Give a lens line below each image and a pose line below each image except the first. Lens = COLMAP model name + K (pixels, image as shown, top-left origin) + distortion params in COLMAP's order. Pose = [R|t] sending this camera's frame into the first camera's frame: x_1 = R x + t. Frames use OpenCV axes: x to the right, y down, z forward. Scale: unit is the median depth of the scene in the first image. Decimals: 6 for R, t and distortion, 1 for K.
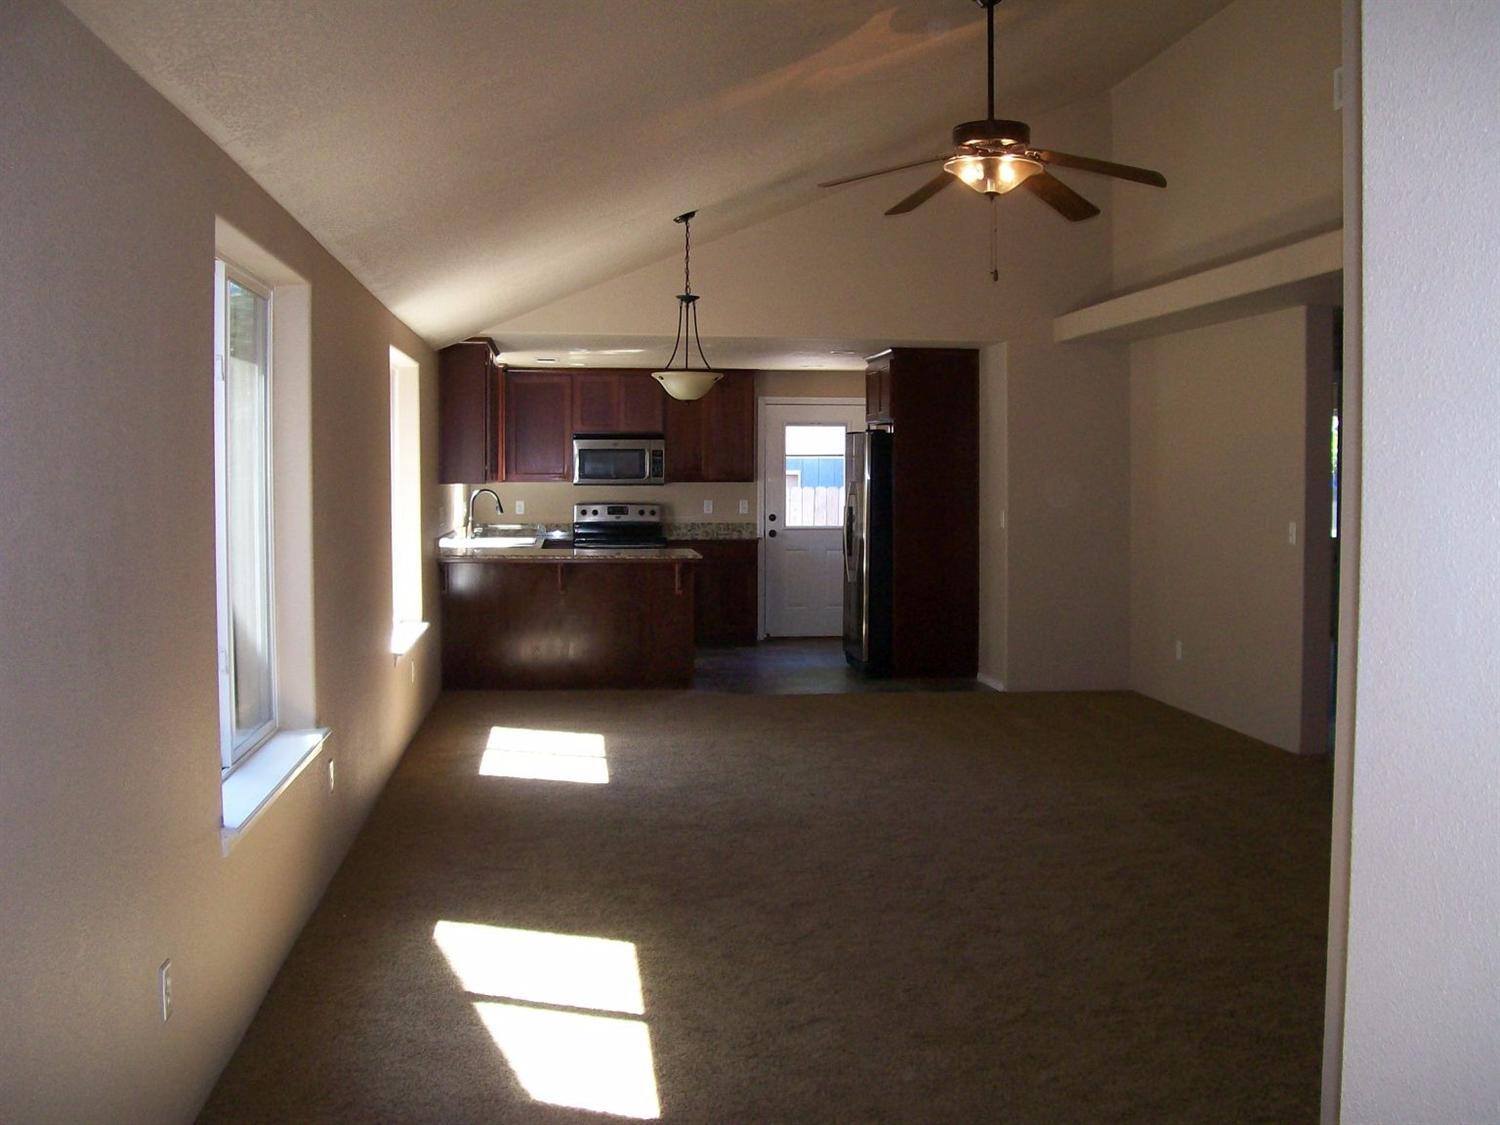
lens RADIAL K [[1633.7, 0, 750.0], [0, 1633.7, 562.5], [0, 0, 1]] dist [-0.155802, -0.007927]
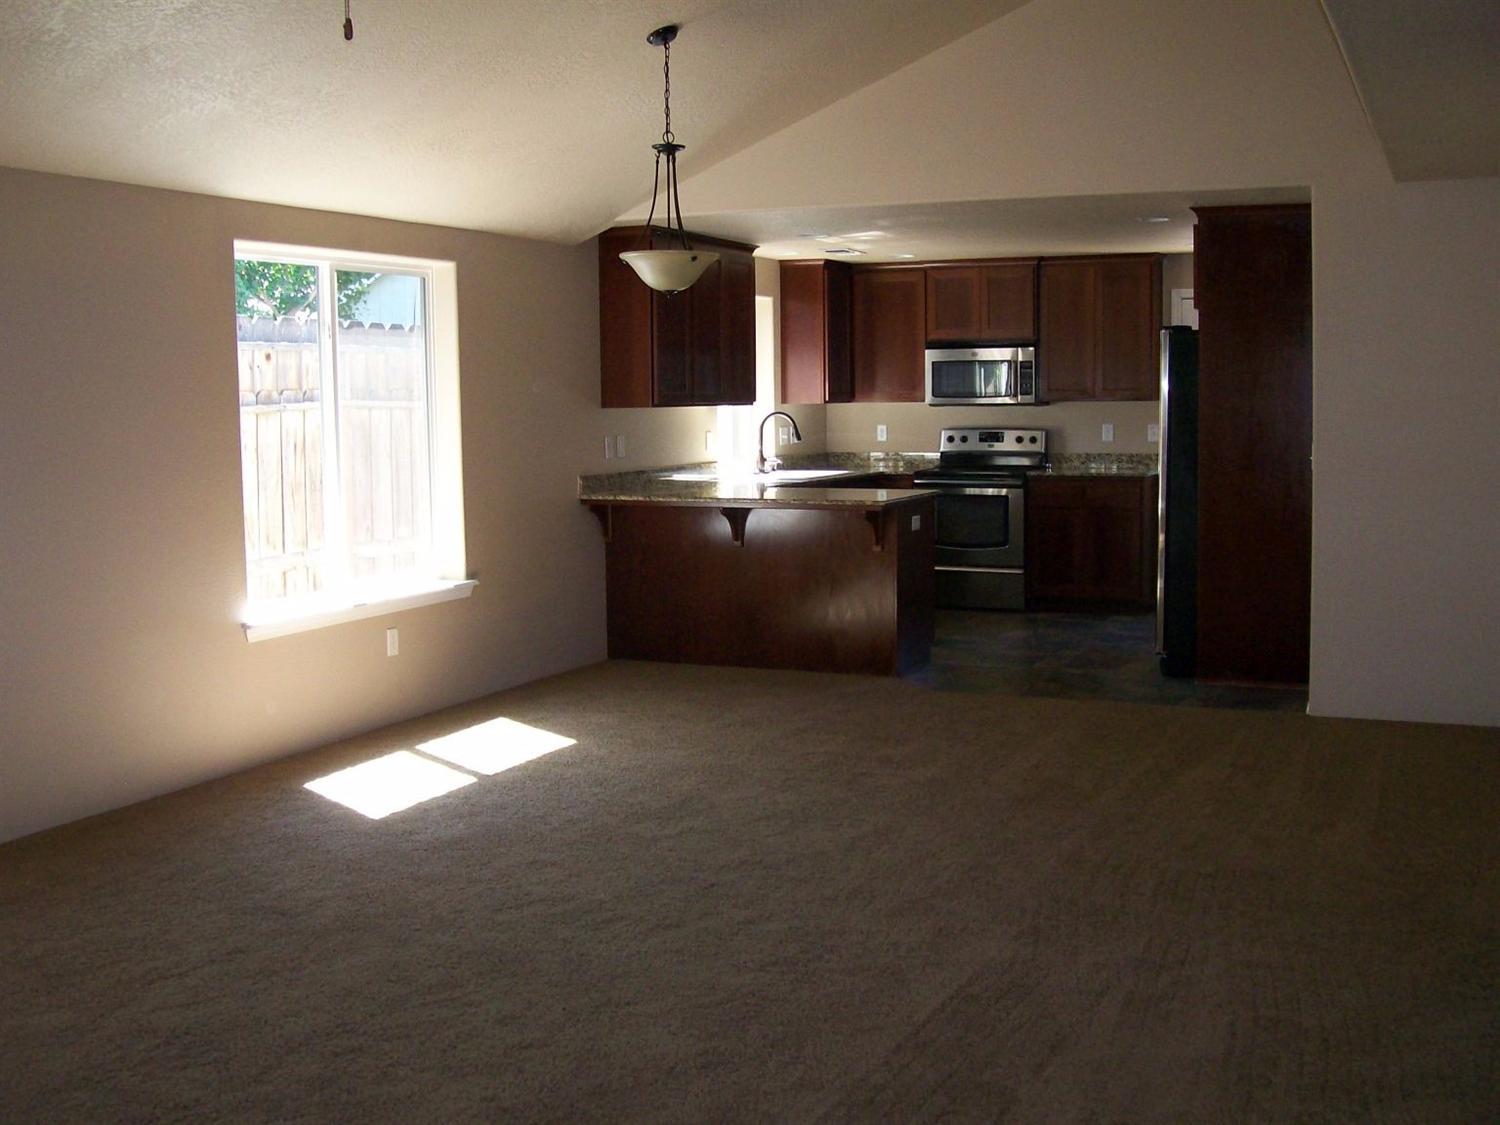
lens RADIAL K [[1633.7, 0, 750.0], [0, 1633.7, 562.5], [0, 0, 1]] dist [-0.155802, -0.007927]
pose [[0.866201, 0.039327, -0.498146, 0.216880], [-0.013078, 0.998341, 0.056074, -0.013601], [0.499524, -0.042057, 0.865278, 0.247412]]
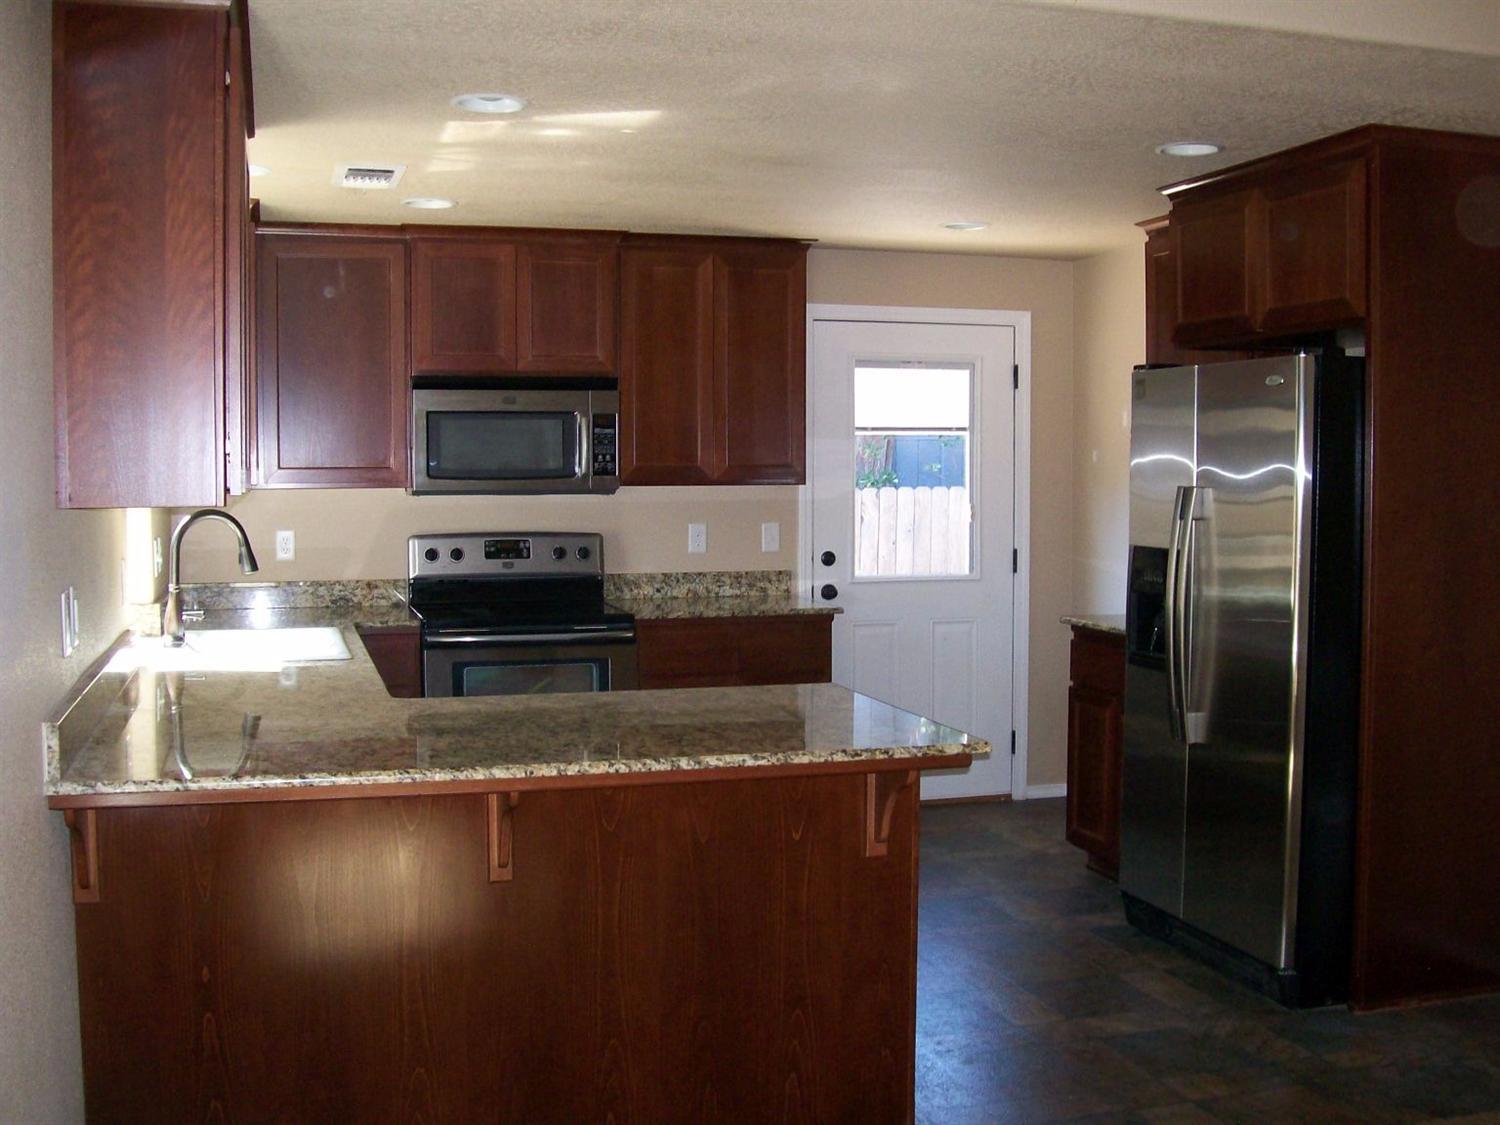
lens RADIAL K [[1633.7, 0, 750.0], [0, 1633.7, 562.5], [0, 0, 1]] dist [-0.155802, -0.007927]
pose [[0.985769, -0.015980, 0.167343, -0.090337], [0.016757, 0.999854, -0.003231, -0.025673], [-0.167267, 0.005989, 0.985893, 0.543275]]
